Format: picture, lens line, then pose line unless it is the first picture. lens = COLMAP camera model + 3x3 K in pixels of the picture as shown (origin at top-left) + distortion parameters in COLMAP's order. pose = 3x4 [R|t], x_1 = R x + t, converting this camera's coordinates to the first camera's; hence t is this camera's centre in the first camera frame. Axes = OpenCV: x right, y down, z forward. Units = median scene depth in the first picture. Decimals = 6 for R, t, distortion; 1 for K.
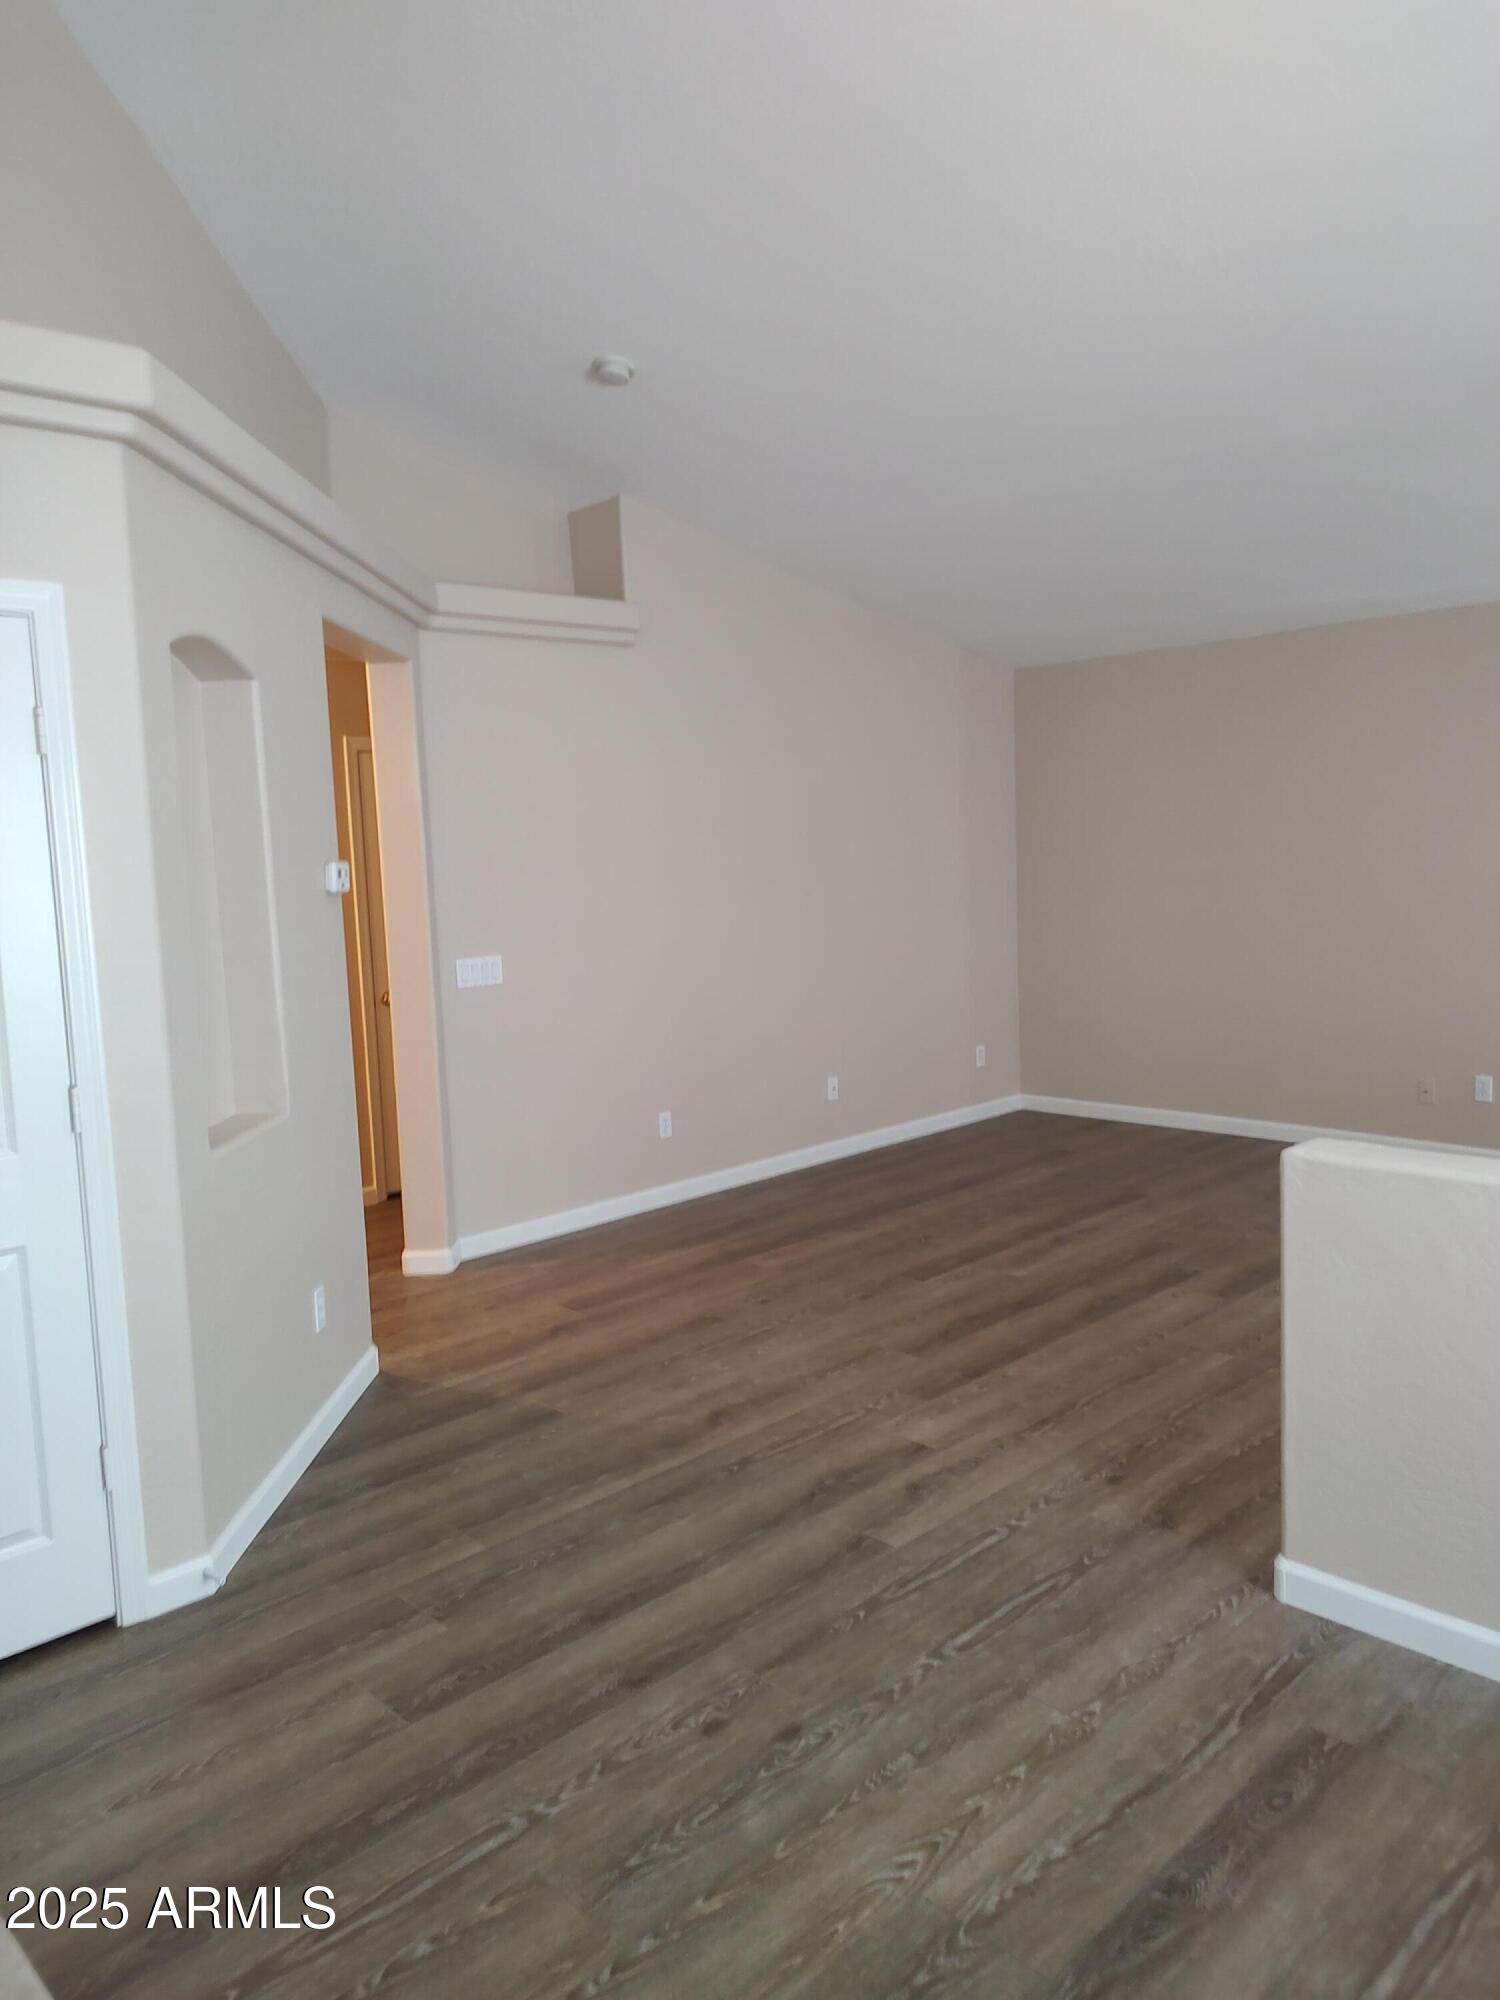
lens RADIAL K [[1424.1, 0, 750.0], [0, 1424.1, 1000.0], [0, 0, 1]] dist [0.023741, -0.035079]
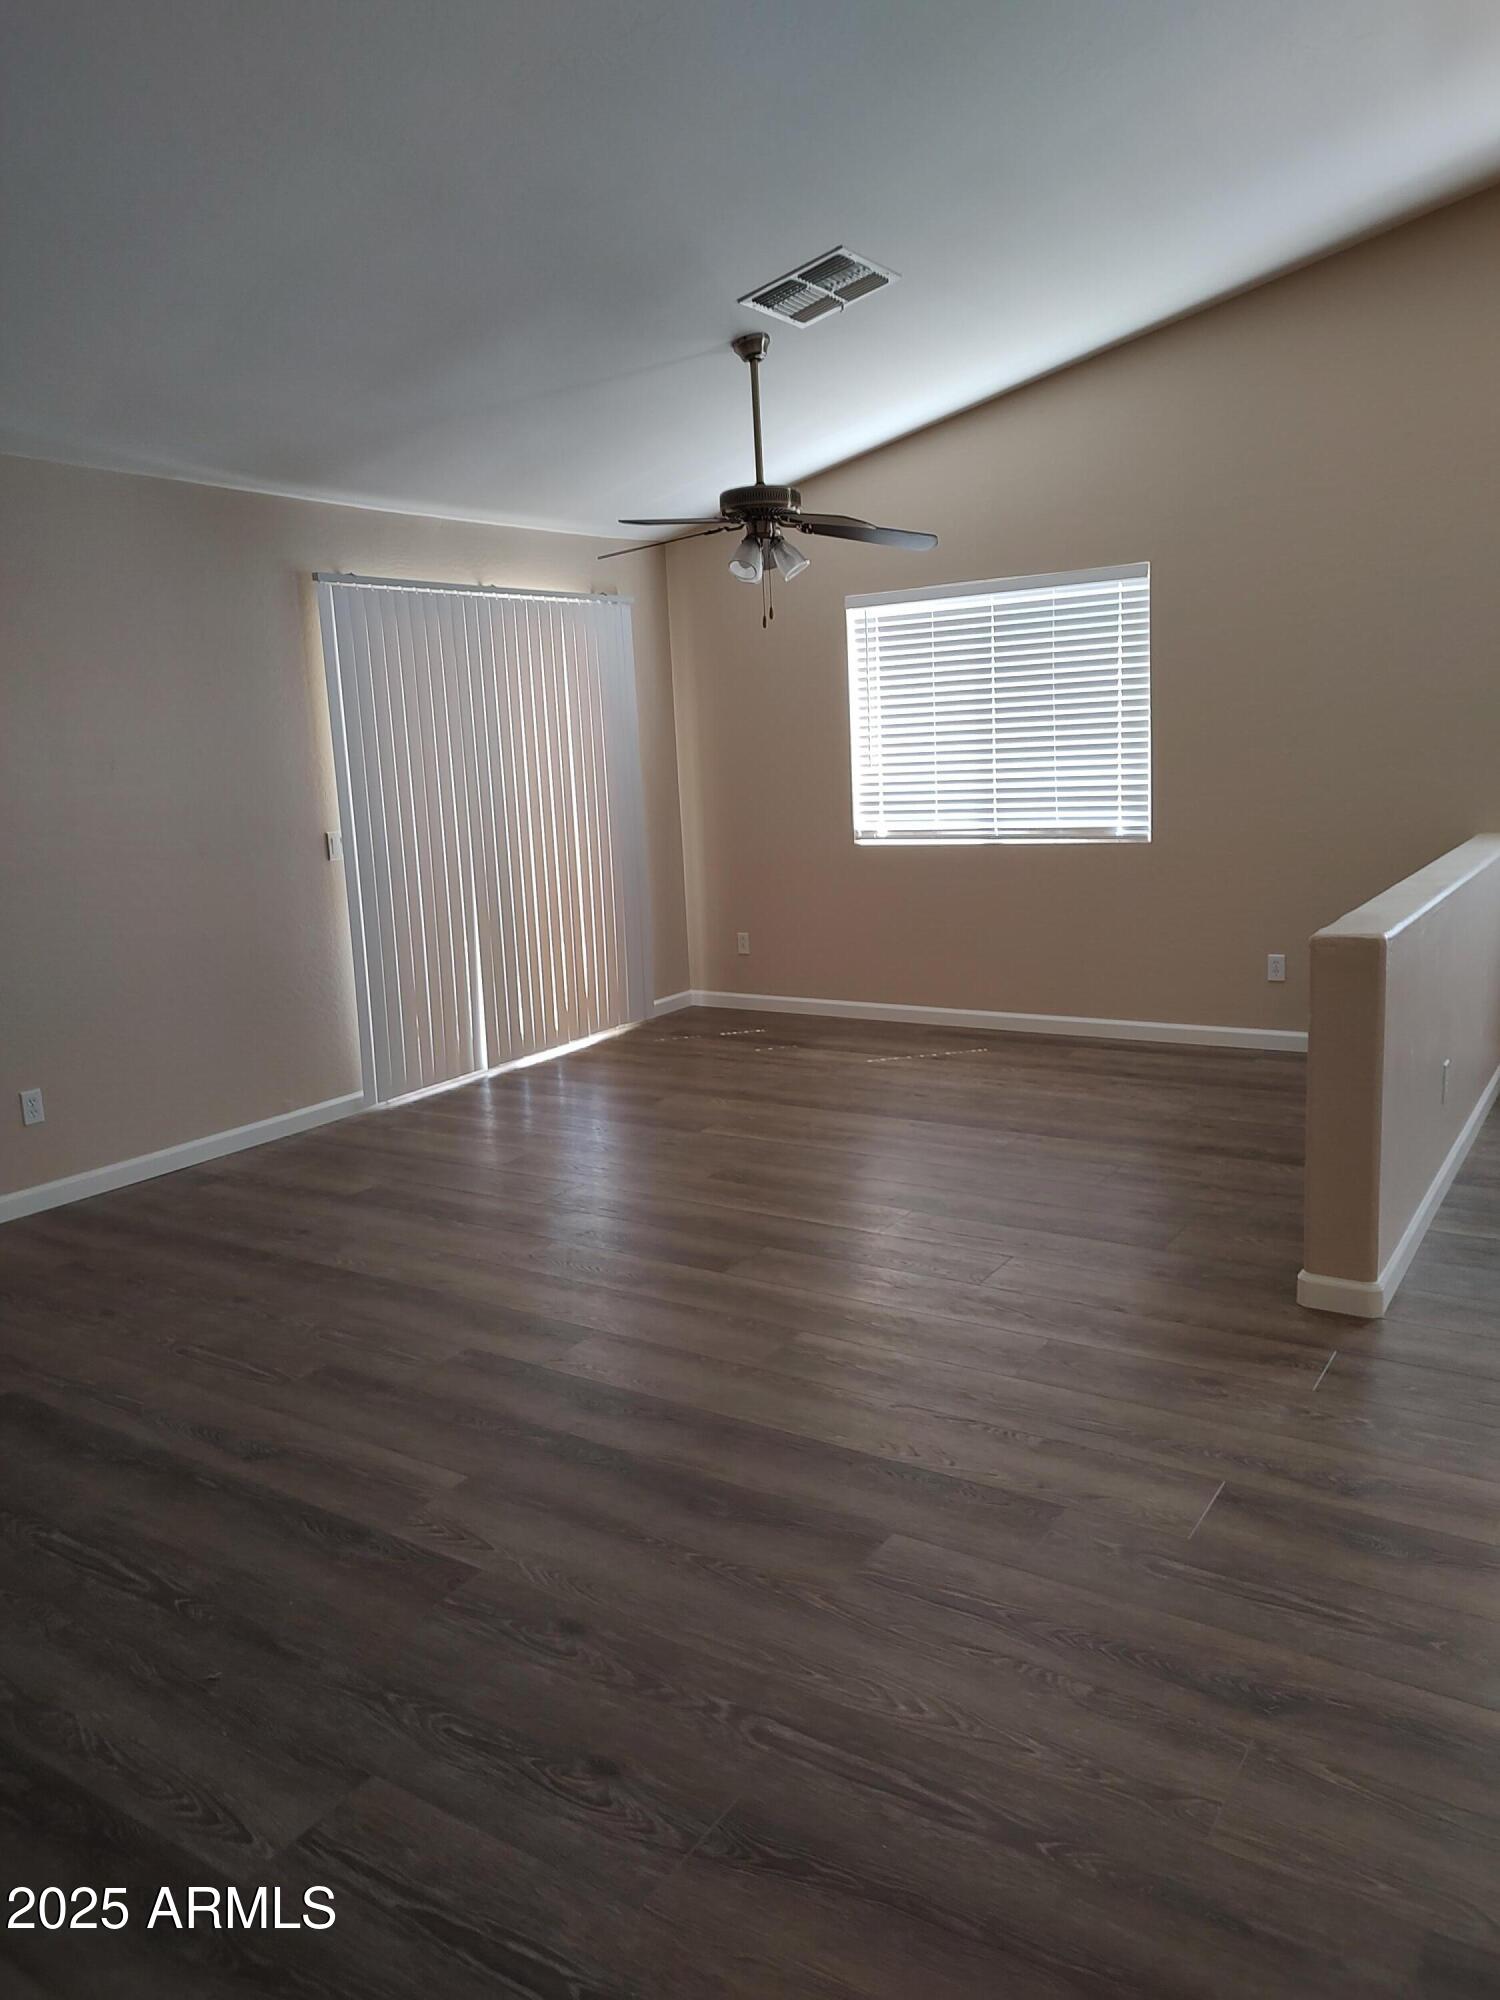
lens RADIAL K [[1424.1, 0, 750.0], [0, 1424.1, 1000.0], [0, 0, 1]] dist [0.023741, -0.035079]
pose [[-0.221043, -0.125053, 0.967214, -0.411356], [0.158531, 0.973948, 0.162153, -0.076064], [-0.962293, 0.189176, -0.195459, 1.087181]]
